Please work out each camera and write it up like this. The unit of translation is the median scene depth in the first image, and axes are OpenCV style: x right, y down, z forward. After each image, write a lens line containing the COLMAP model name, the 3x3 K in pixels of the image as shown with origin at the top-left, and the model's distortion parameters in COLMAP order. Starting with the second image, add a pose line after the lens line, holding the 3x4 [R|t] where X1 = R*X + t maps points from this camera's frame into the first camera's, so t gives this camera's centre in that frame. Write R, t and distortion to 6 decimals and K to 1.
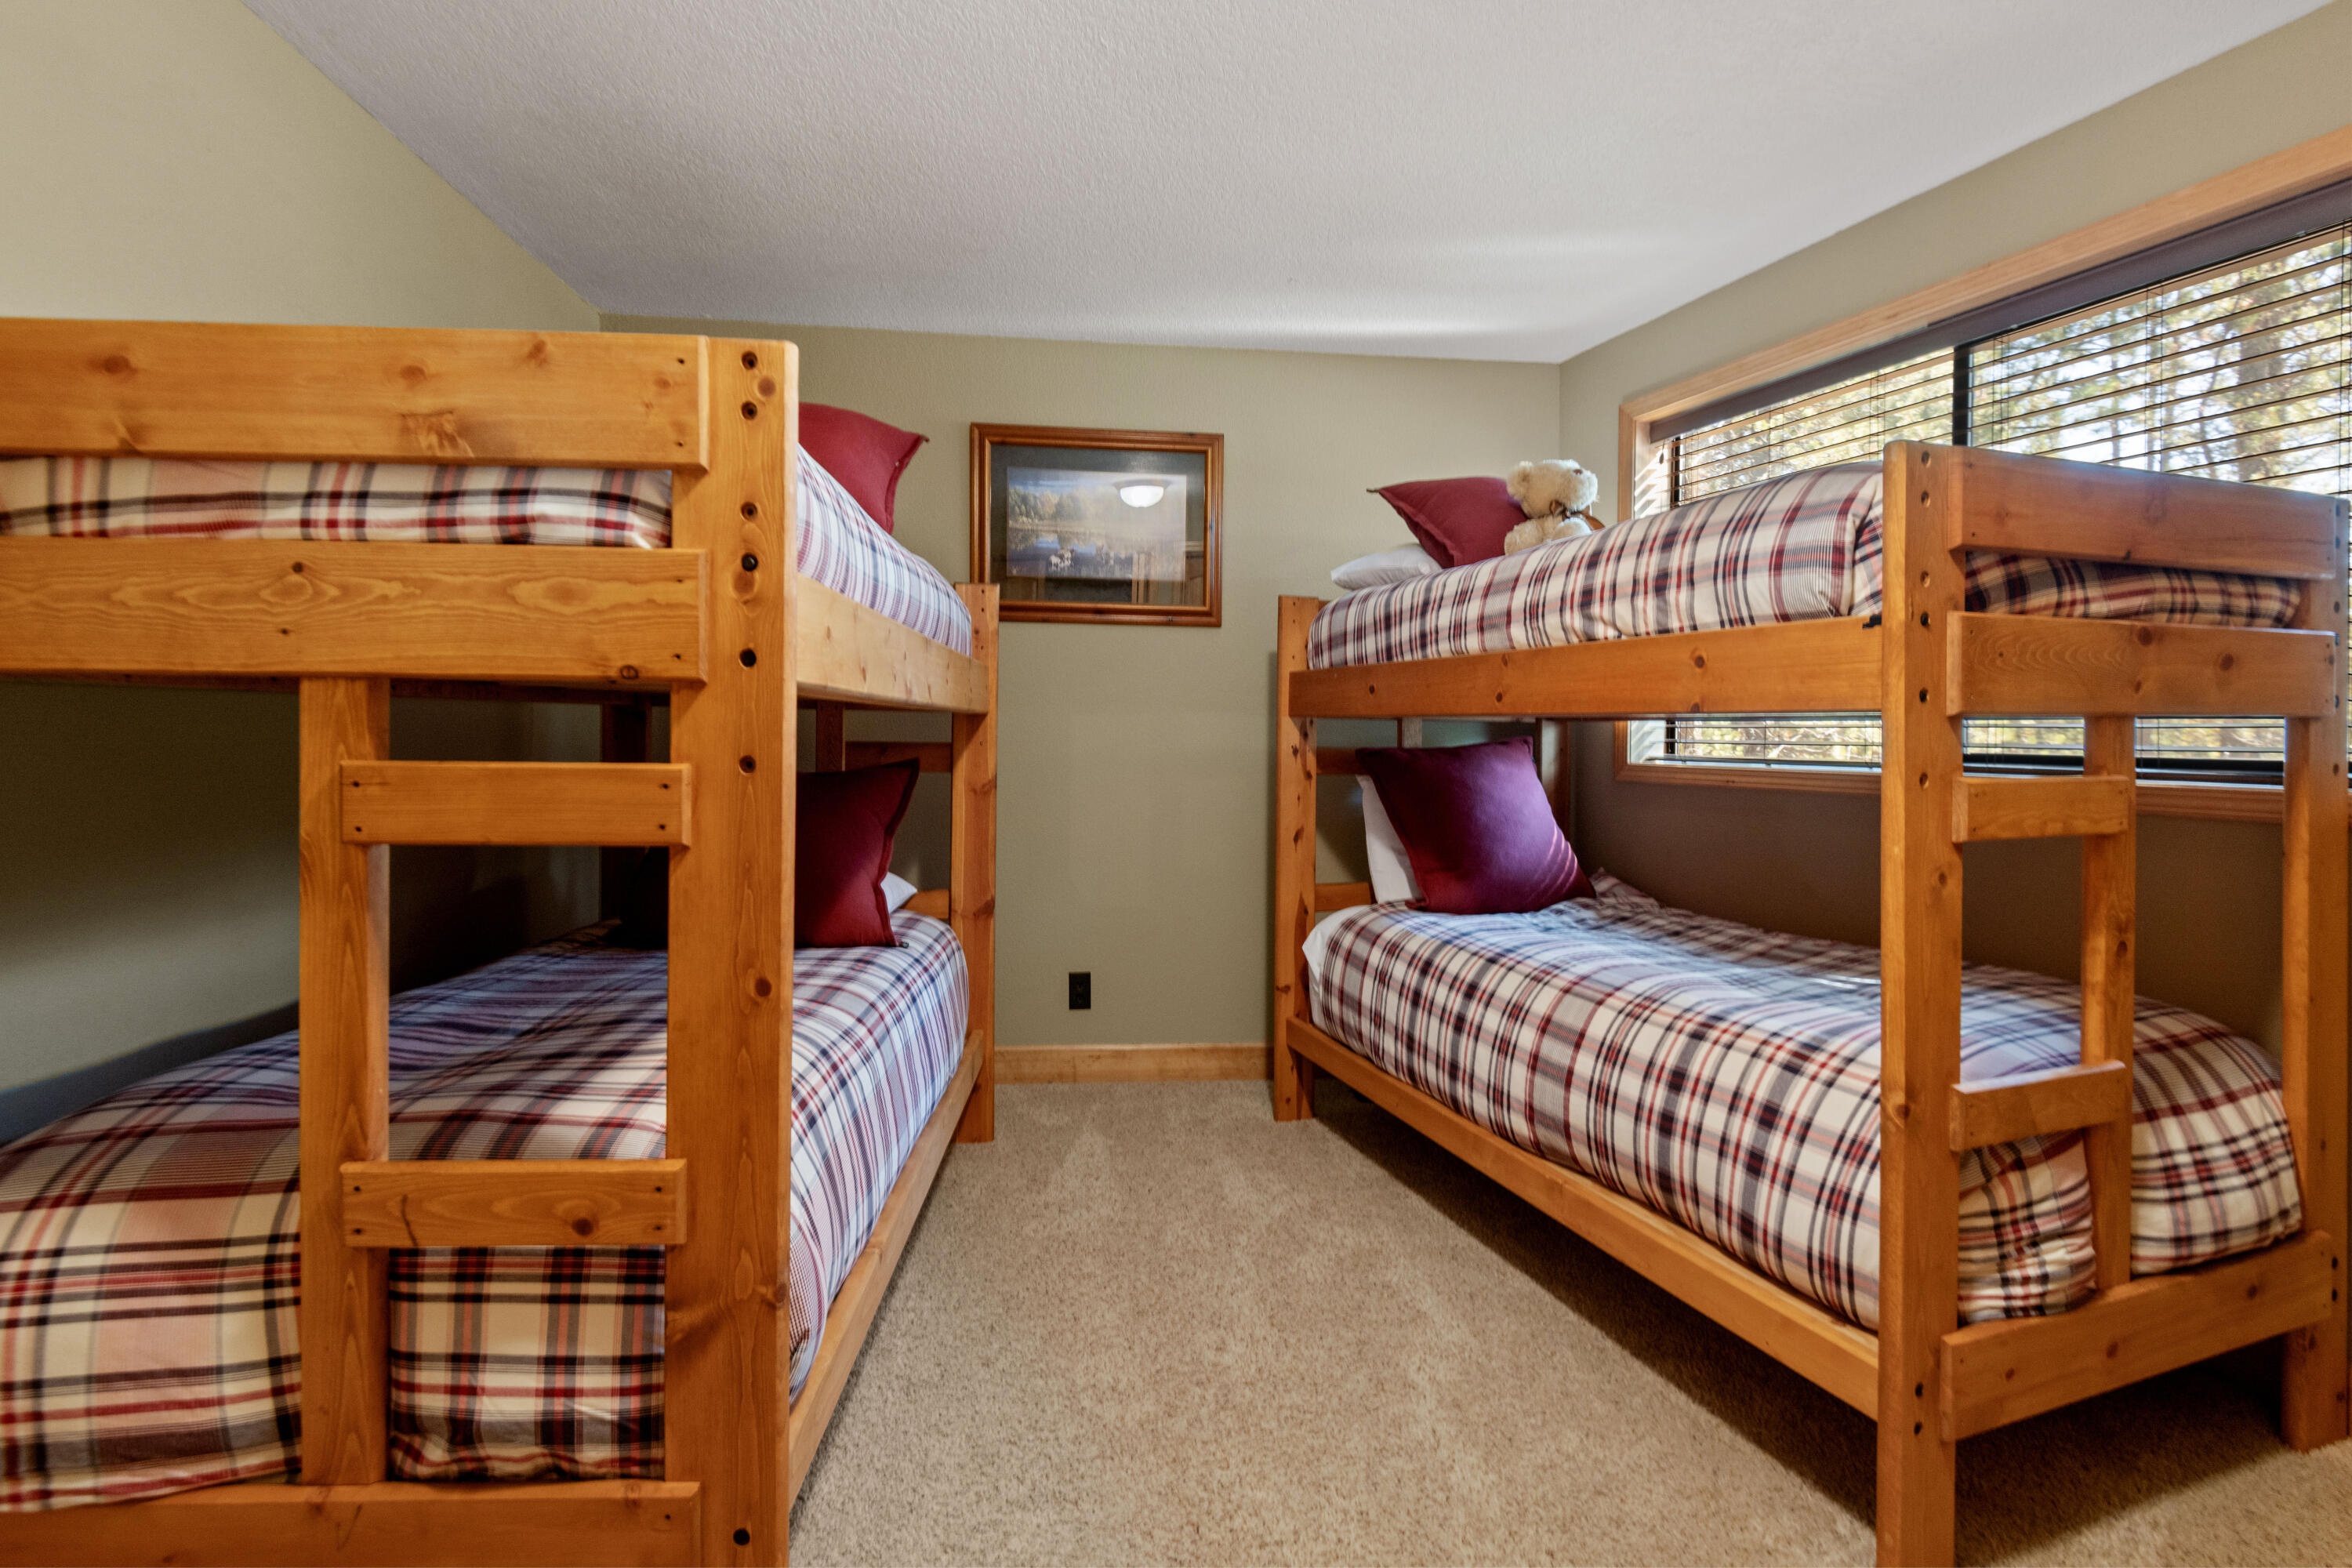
lens RADIAL K [[1112.1, 0, 1182.0], [0, 1112.1, 734.4], [0, 0, 1]] dist [0.003245, -0.011673]
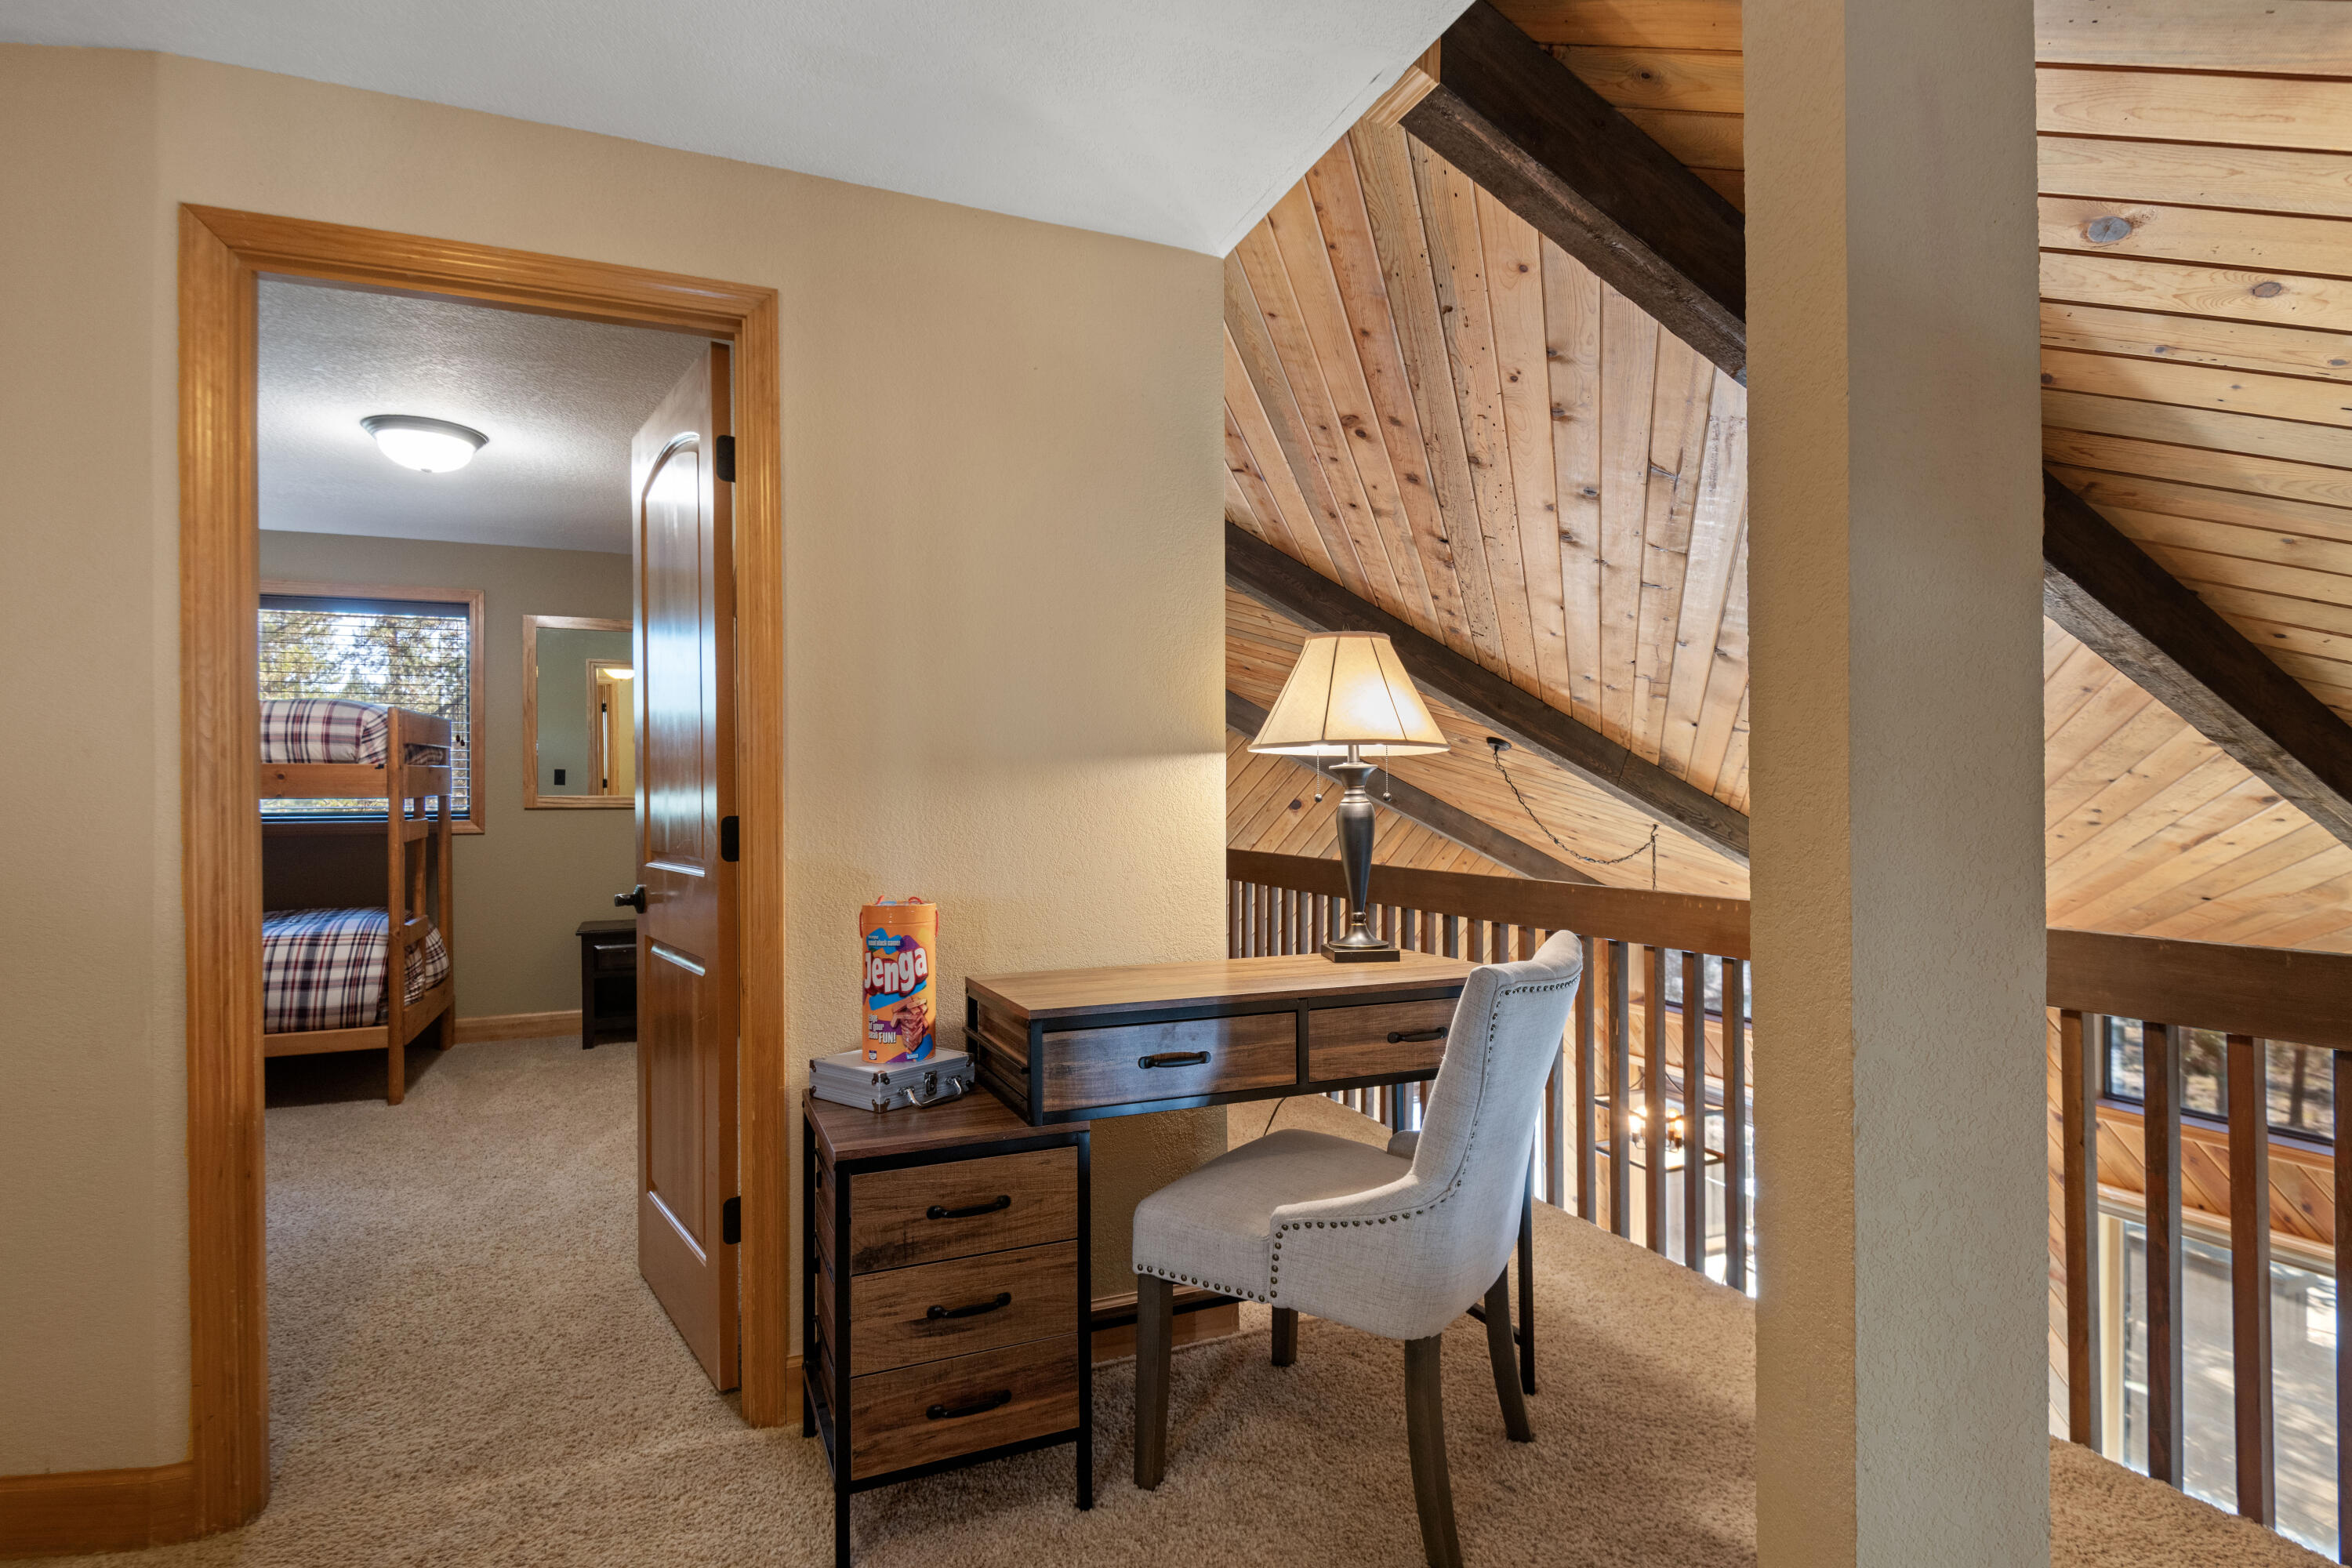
lens RADIAL K [[1194.0, 0, 1183.9], [0, 1194.0, 800.4], [0, 0, 1]] dist [0.065551, 0.000074]
pose [[-0.037447, -0.023683, 0.999018, -3.154296], [0.009559, 0.999665, 0.024057, -0.085544], [-0.999253, 0.010450, -0.037208, -1.144356]]
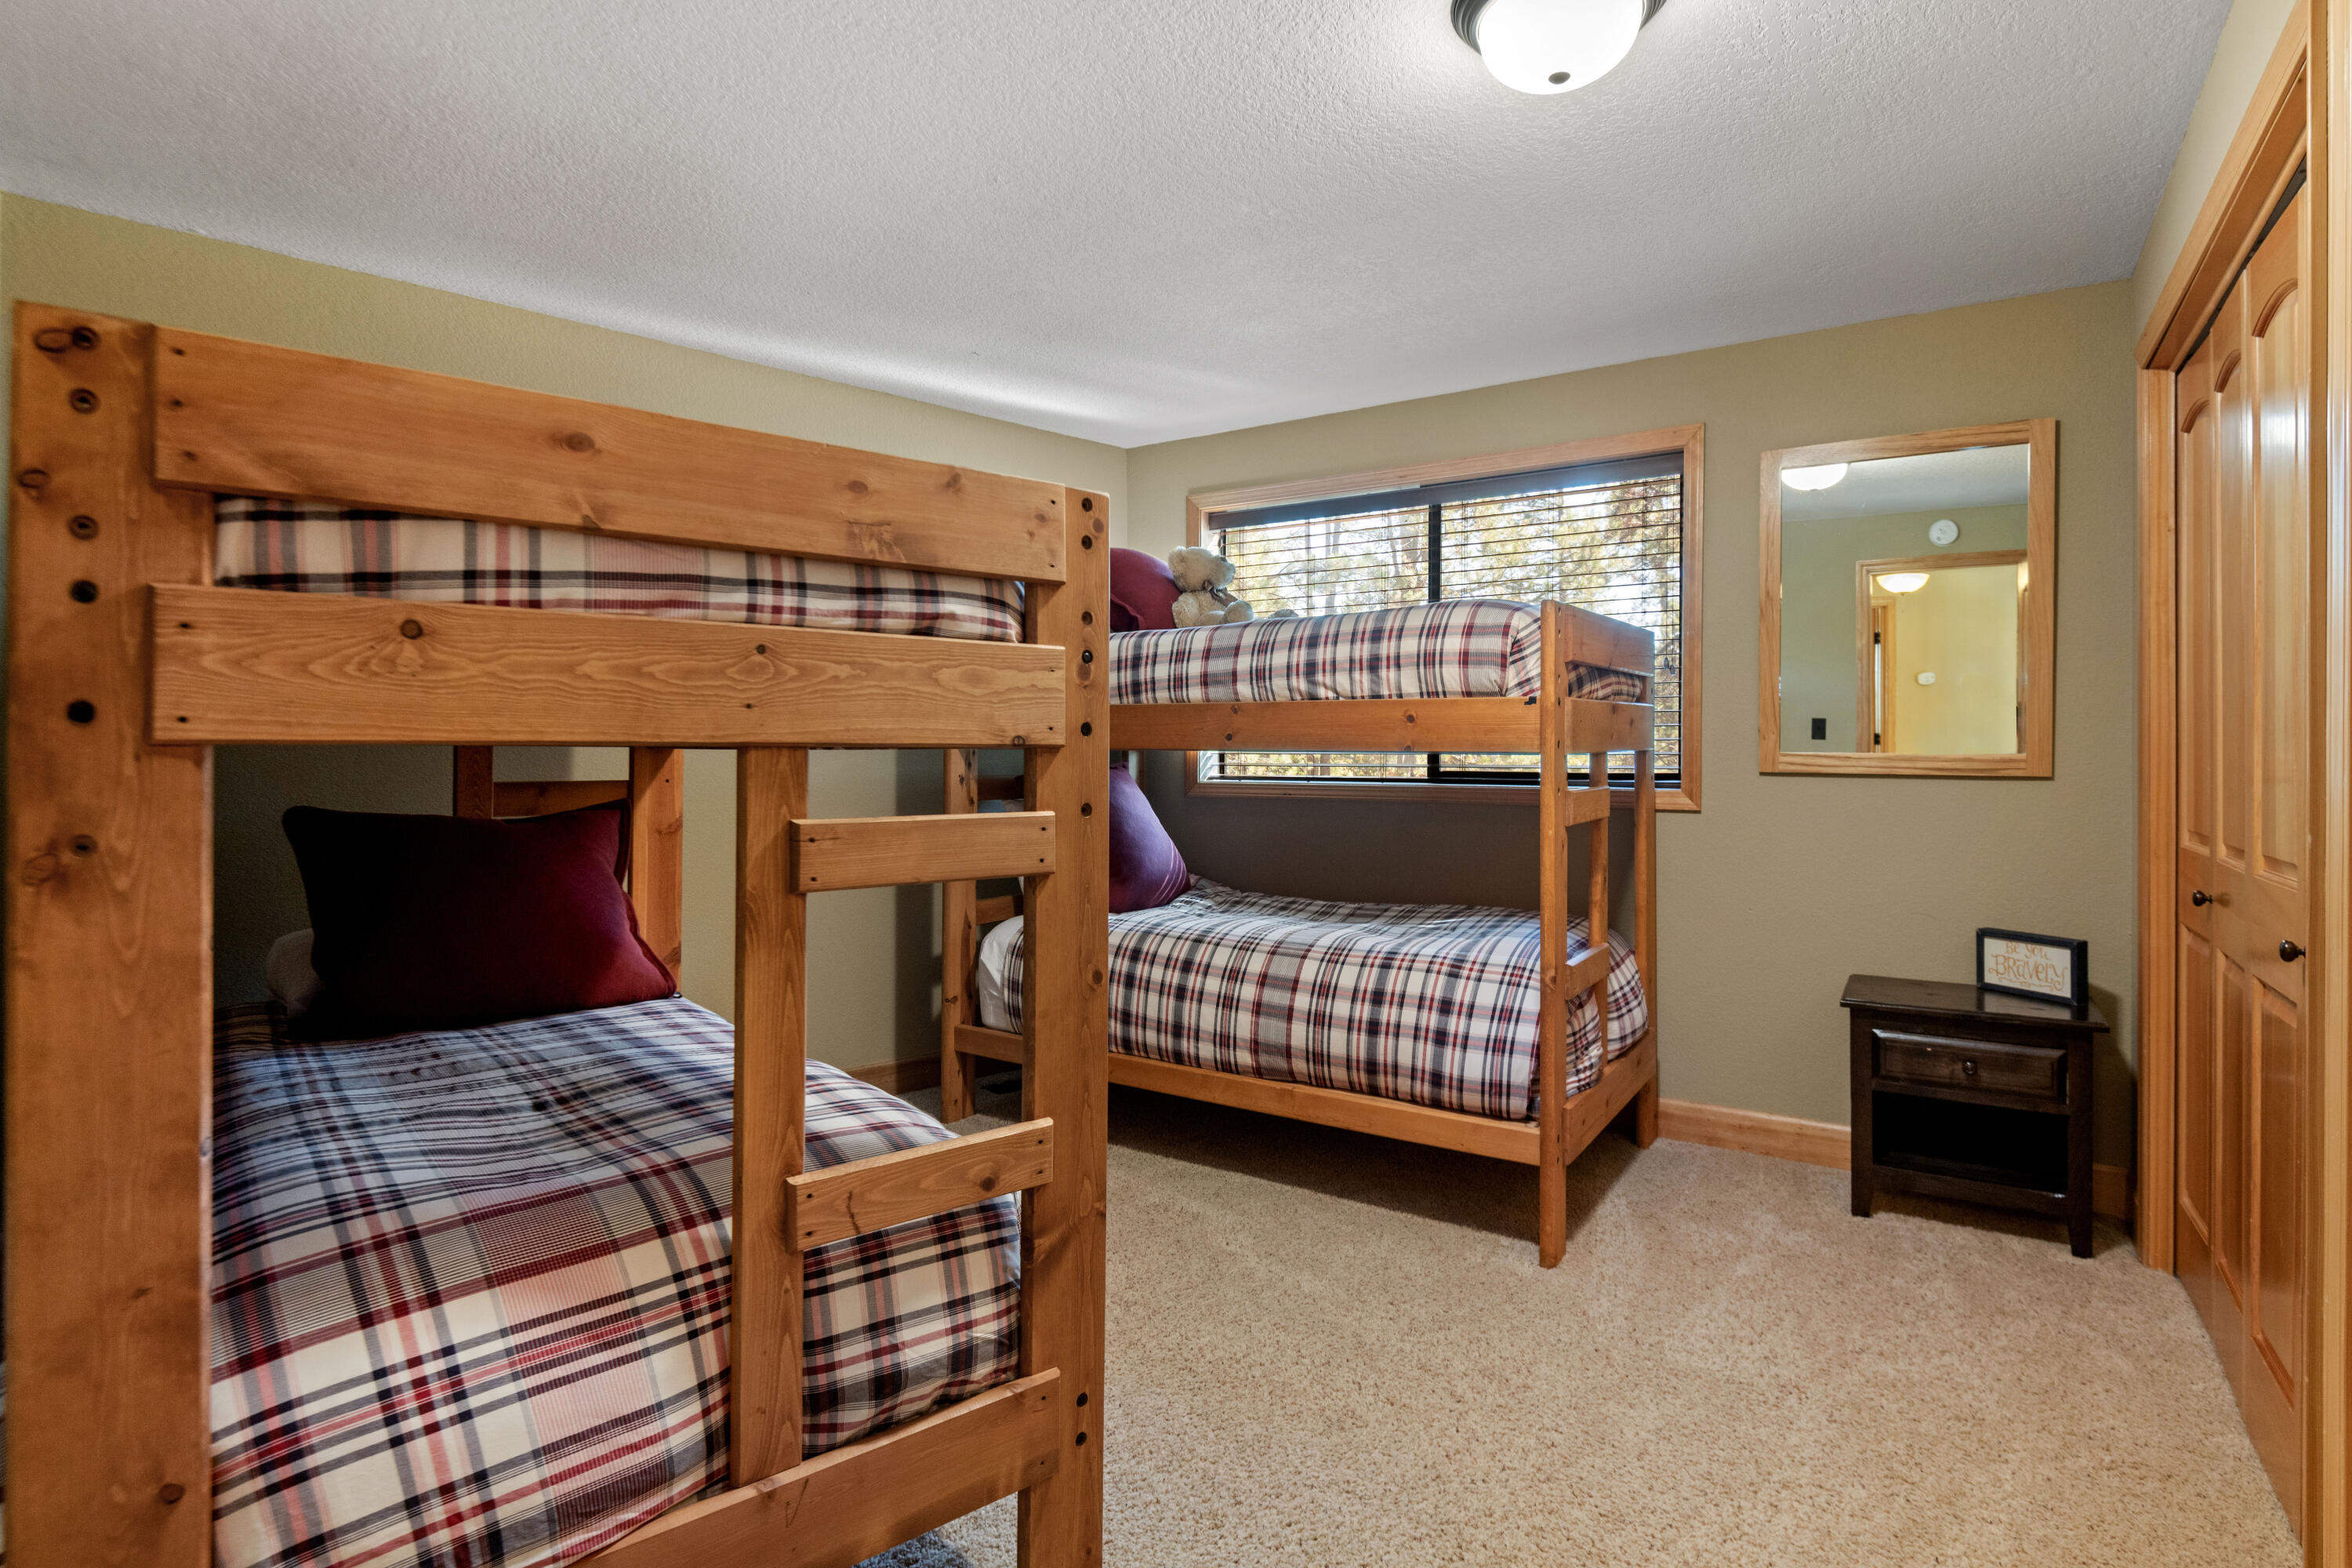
lens RADIAL K [[1216.4, 0, 1187.1], [0, 1216.4, 731.3], [0, 0, 1]] dist [0.001558, -0.048200]
pose [[0.795804, -0.002130, 0.605551, -1.153394], [0.009438, 0.999916, -0.008886, -0.050647], [-0.605481, 0.012786, 0.795757, -0.223706]]
